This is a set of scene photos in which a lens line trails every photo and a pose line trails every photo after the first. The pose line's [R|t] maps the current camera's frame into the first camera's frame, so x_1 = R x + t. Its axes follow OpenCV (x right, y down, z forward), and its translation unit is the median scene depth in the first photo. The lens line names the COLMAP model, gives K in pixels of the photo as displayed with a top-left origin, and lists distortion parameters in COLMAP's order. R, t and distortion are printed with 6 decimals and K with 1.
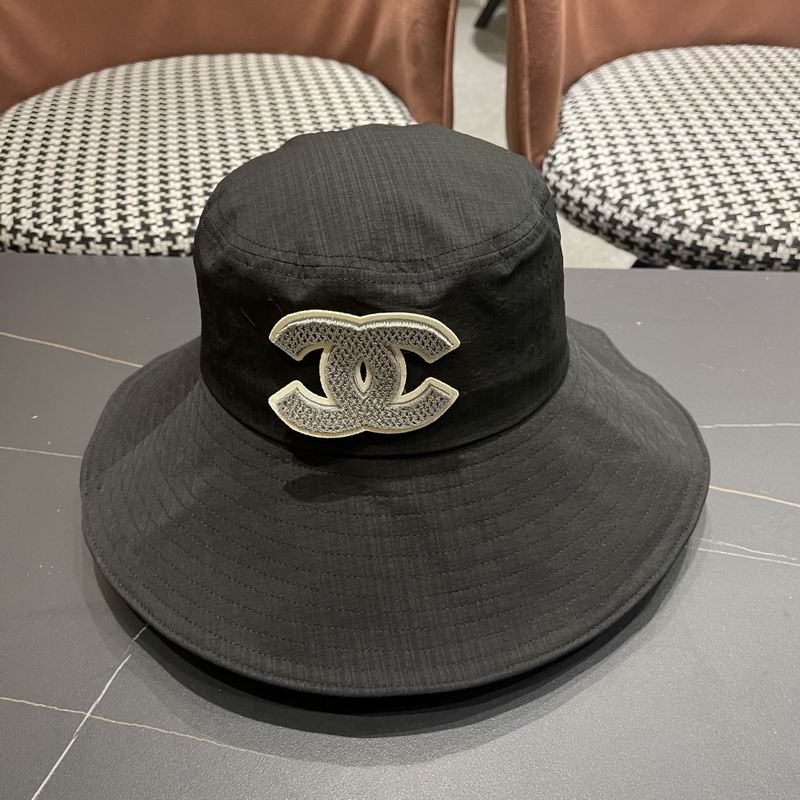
lens RADIAL K [[836.6, 0, 399.7], [0, 836.6, 400.5], [0, 0, 1]] dist [0.019227, 0.000000]
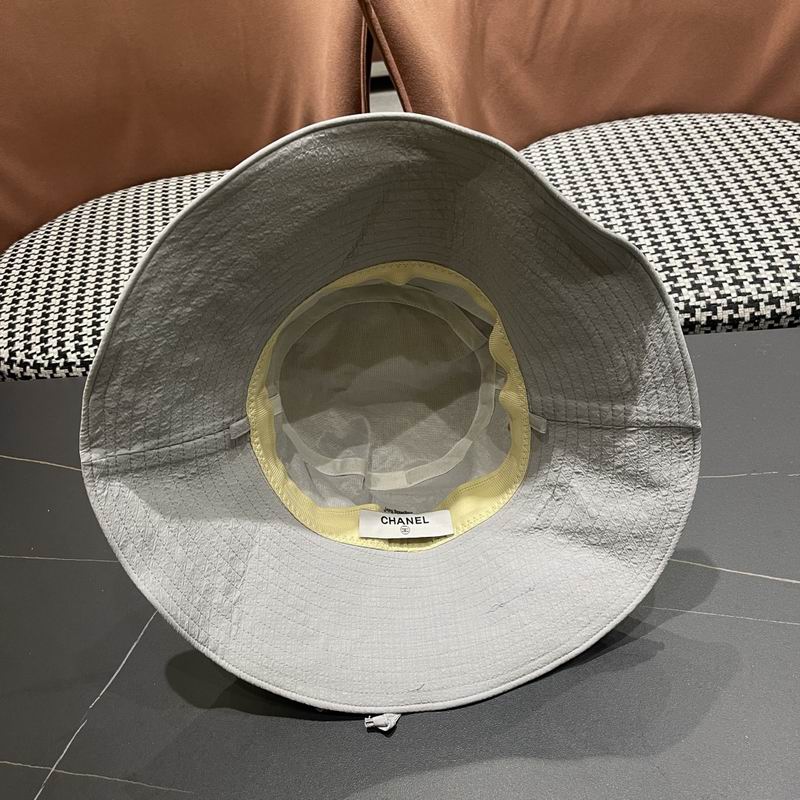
lens RADIAL K [[836.6, 0, 401.0], [0, 836.6, 407.5], [0, 0, 1]] dist [0.019227, 0.000000]
pose [[0.993481, -0.095613, -0.062081, 0.157662], [0.093643, 0.995028, -0.033905, -0.046240], [0.065014, 0.027871, 0.997495, -0.146622]]
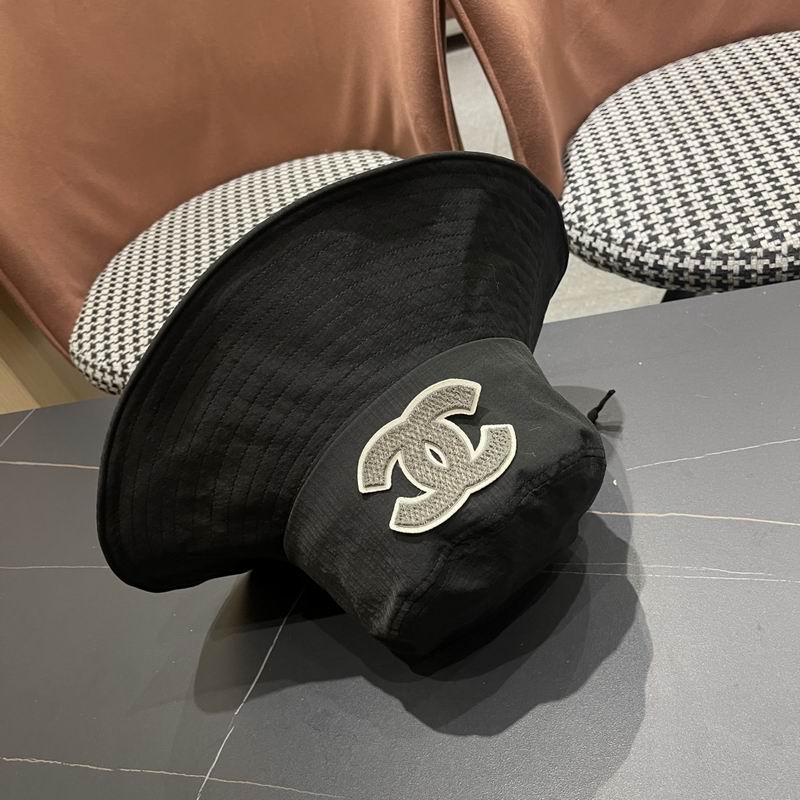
lens RADIAL K [[836.6, 0, 396.2], [0, 836.6, 407.0], [0, 0, 1]] dist [0.019227, 0.000000]
pose [[0.964497, -0.182884, -0.190525, 0.147040], [0.184170, 0.982832, -0.011086, -0.069523], [0.189281, -0.024397, 0.981620, -0.122218]]
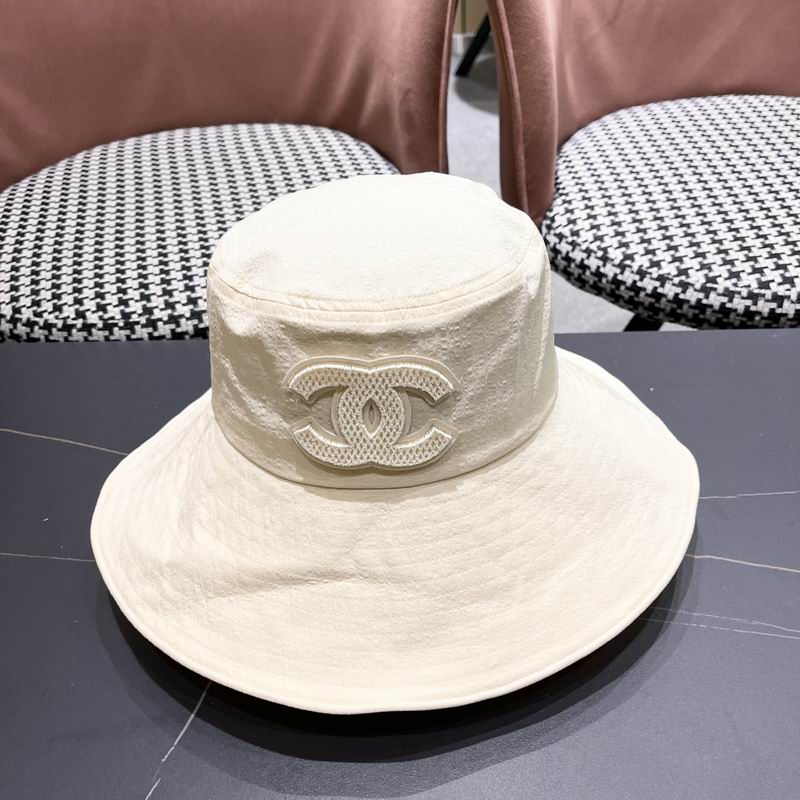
lens RADIAL K [[836.6, 0, 406.5], [0, 836.6, 410.9], [0, 0, 1]] dist [0.019227, 0.000000]
pose [[0.998678, -0.049037, 0.015407, -0.018184], [0.049496, 0.998294, -0.030959, -0.042238], [-0.013863, 0.031680, 0.999402, 0.009561]]
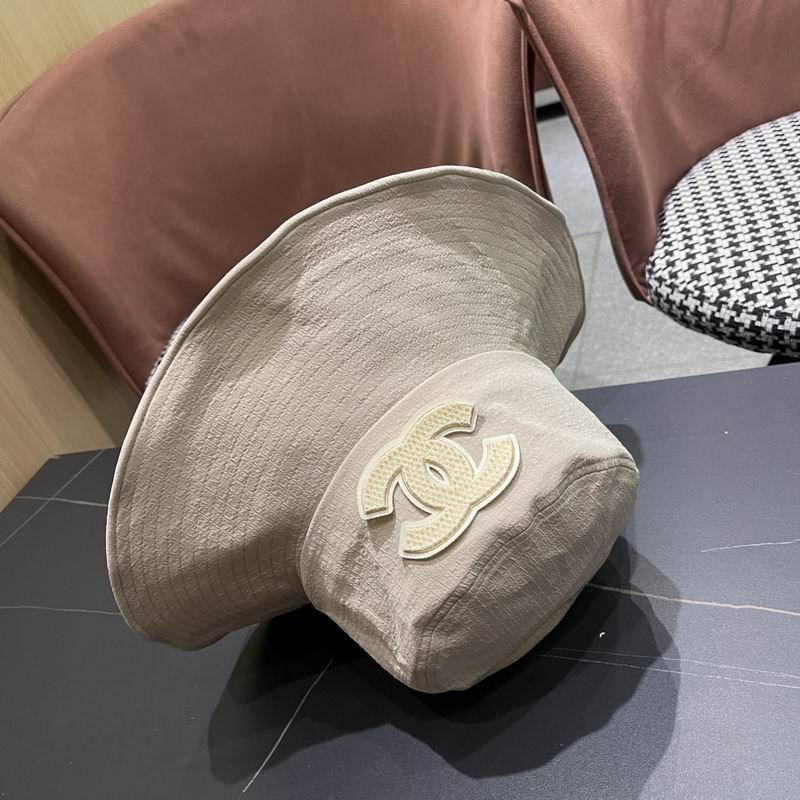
lens RADIAL K [[836.6, 0, 405.3], [0, 836.6, 411.9], [0, 0, 1]] dist [0.019227, 0.000000]
pose [[0.943235, -0.149863, -0.296393, 0.189345], [0.126521, 0.987255, -0.096540, -0.057850], [0.307084, 0.053560, 0.950174, -0.047739]]
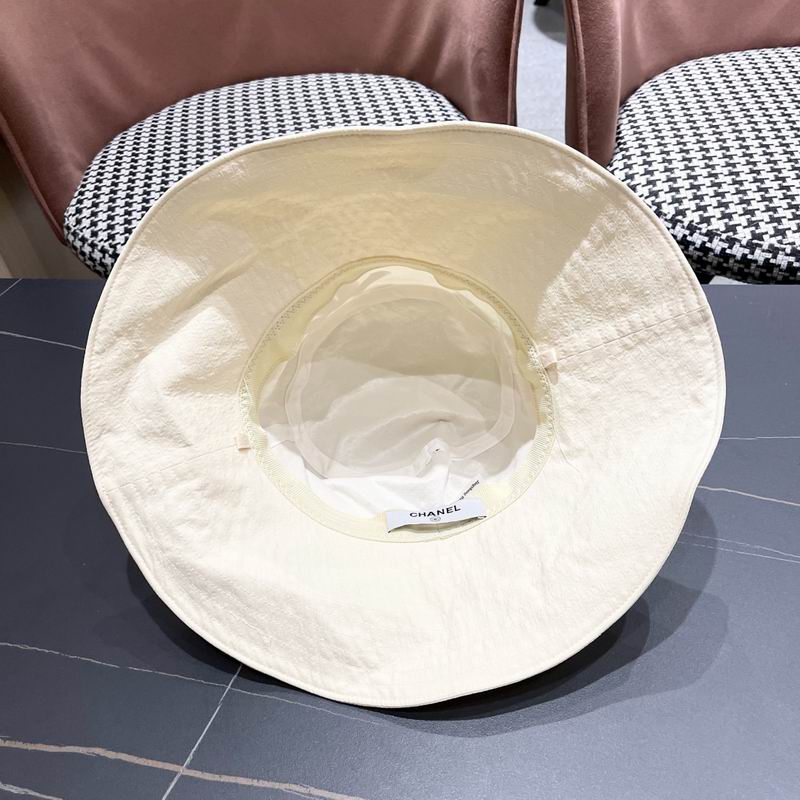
lens RADIAL K [[836.6, 0, 393.0], [0, 836.6, 398.1], [0, 0, 1]] dist [0.019227, 0.000000]
pose [[0.996563, -0.011707, -0.082005, -0.010546], [0.014878, 0.999161, 0.038164, -0.052587], [0.081489, -0.039253, 0.995901, -0.109064]]
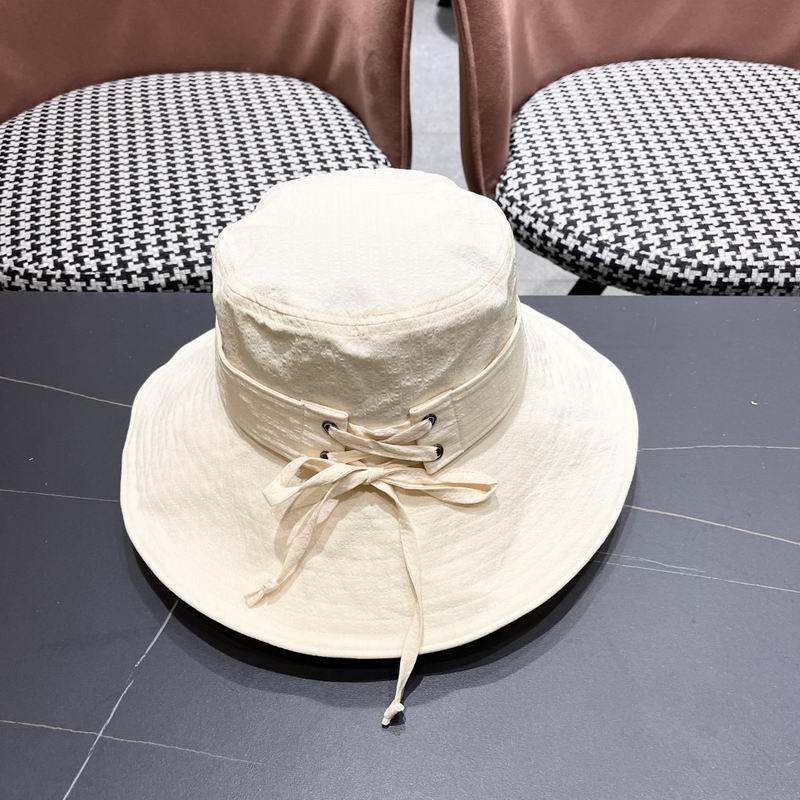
lens RADIAL K [[836.6, 0, 409.8], [0, 836.6, 414.8], [0, 0, 1]] dist [0.019227, 0.000000]
pose [[0.998888, -0.031208, 0.035348, 0.016941], [0.029055, 0.997784, 0.059862, -0.067745], [-0.037138, -0.058768, 0.997581, -0.082615]]
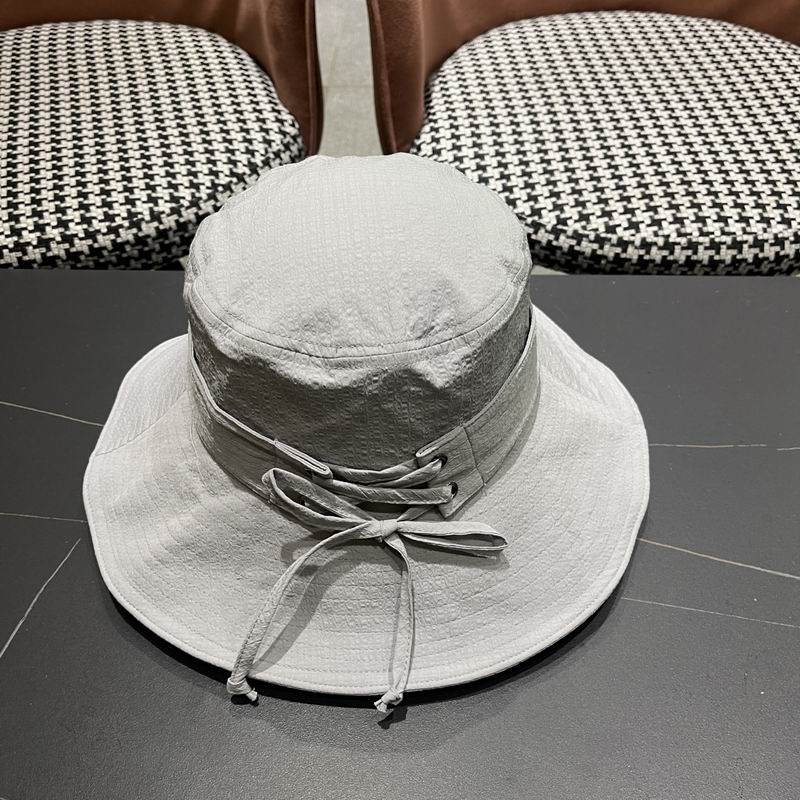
lens RADIAL K [[836.6, 0, 399.4], [0, 836.6, 411.1], [0, 0, 1]] dist [0.019227, 0.000000]
pose [[0.997462, -0.036239, 0.061288, 0.096608], [0.029240, 0.993339, 0.111461, -0.099939], [-0.064919, -0.109386, 0.991877, -0.014487]]
